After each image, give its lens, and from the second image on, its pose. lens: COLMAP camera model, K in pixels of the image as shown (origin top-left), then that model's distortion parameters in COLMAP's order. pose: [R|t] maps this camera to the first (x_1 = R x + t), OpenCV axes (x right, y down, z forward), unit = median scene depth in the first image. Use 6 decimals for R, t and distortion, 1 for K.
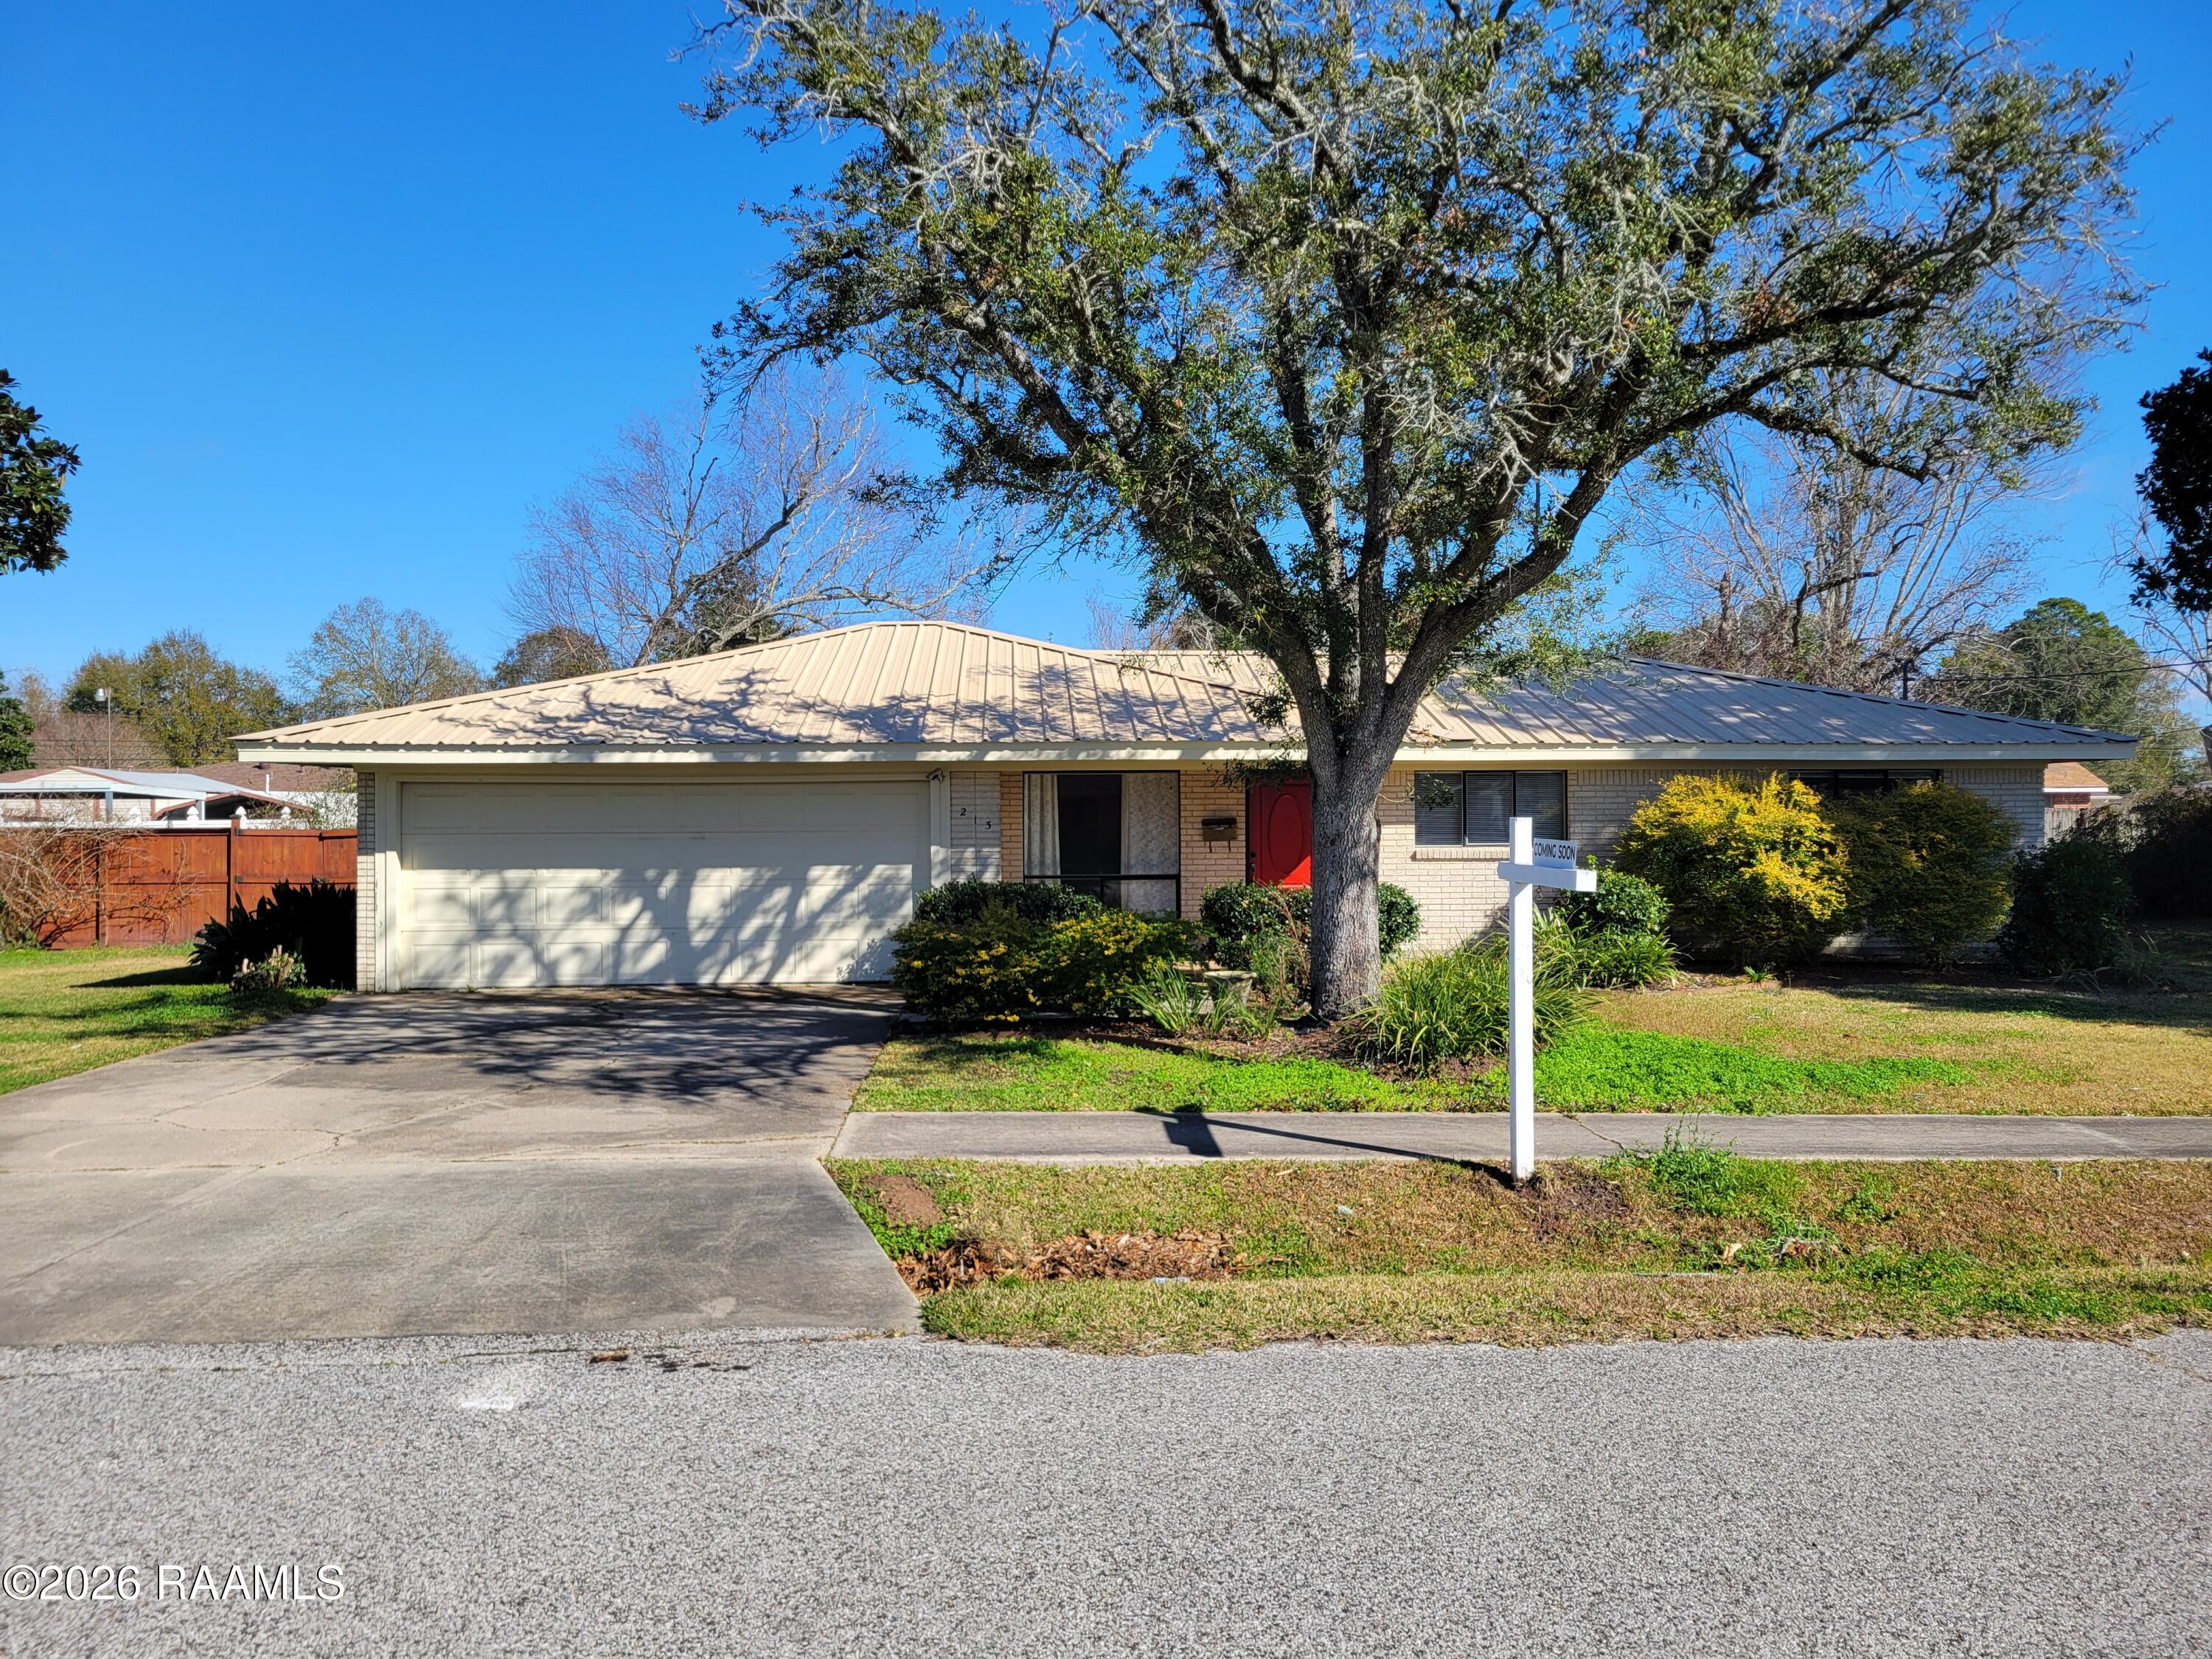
lens RADIAL K [[1643.9, 0, 1075.8], [0, 1643.9, 773.9], [0, 0, 1]] dist [0.066204, -0.034265]
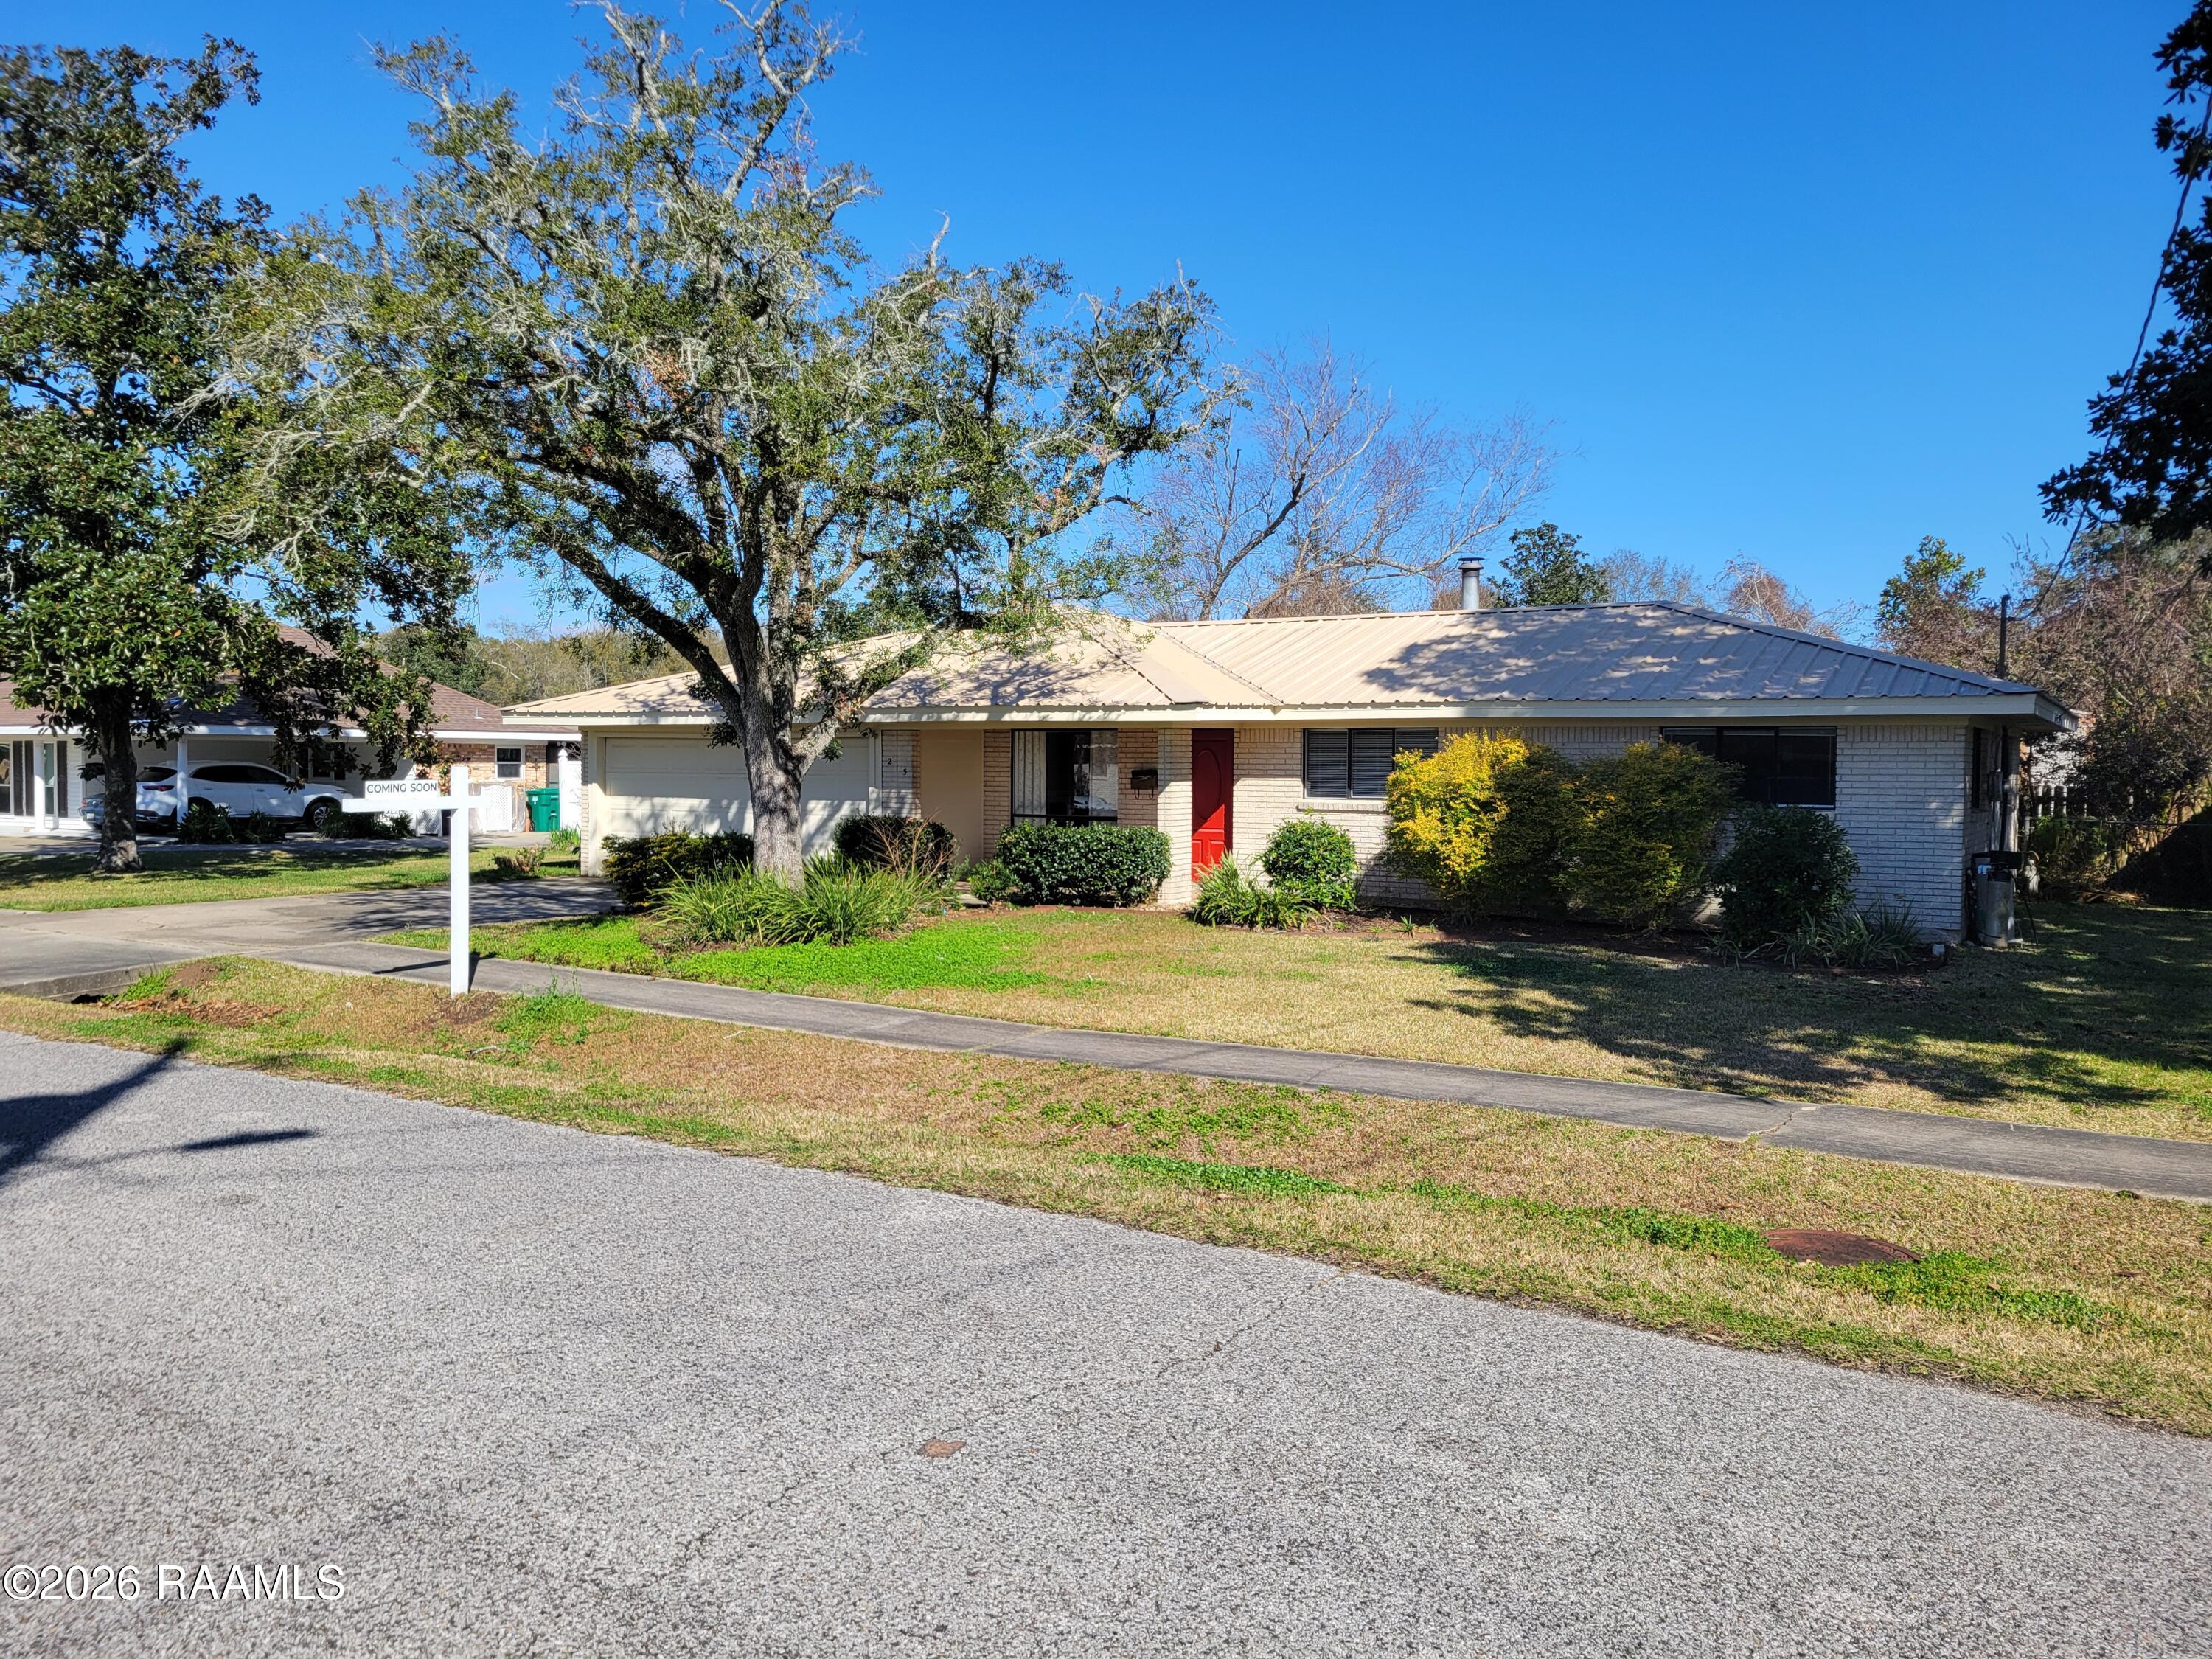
lens RADIAL K [[1674.0, 0, 1102.1], [0, 1674.0, 794.9], [0, 0, 1]] dist [0.071888, -0.089107]
pose [[0.810903, 0.022026, -0.584765, 0.842885], [0.001009, 0.999237, 0.039037, -0.001979], [0.585179, -0.032246, 0.810263, 0.024477]]
